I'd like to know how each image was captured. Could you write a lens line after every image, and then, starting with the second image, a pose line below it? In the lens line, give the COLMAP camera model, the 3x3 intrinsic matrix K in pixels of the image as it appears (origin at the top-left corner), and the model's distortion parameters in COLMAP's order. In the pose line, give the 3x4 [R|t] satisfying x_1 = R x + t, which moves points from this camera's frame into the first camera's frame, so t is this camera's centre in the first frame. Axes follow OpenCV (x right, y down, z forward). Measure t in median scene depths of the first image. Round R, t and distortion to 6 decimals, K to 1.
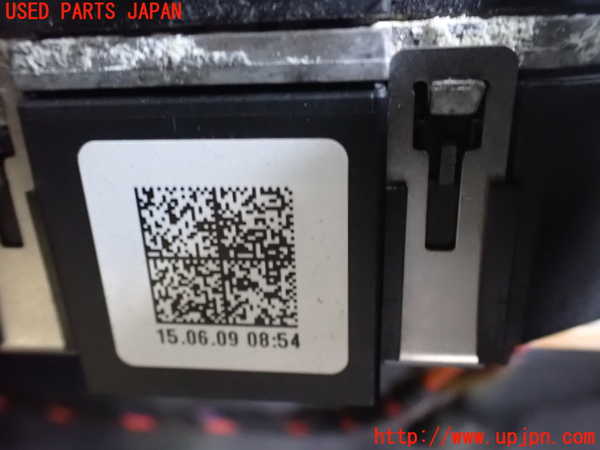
lens RADIAL K [[495.4, 0, 300.0], [0, 495.4, 225.0], [0, 0, 1]] dist [0.005181, 0.002127]
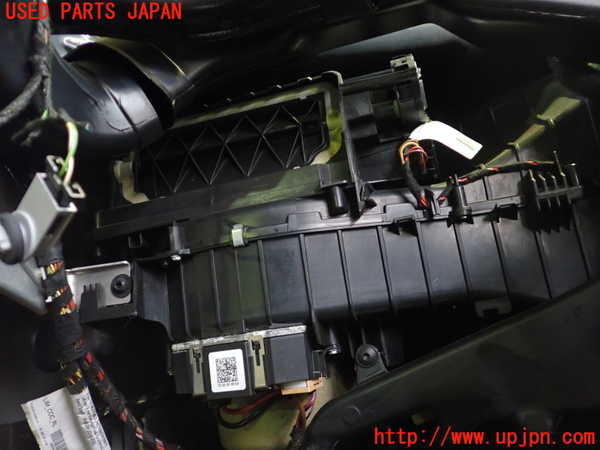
lens RADIAL K [[495.4, 0, 300.0], [0, 495.4, 225.0], [0, 0, 1]] dist [0.005181, 0.002127]
pose [[0.951257, -0.146418, -0.271426, 2.862278], [-0.015999, 0.855497, -0.517561, 1.838896], [0.307985, 0.496676, 0.811454, -5.040435]]
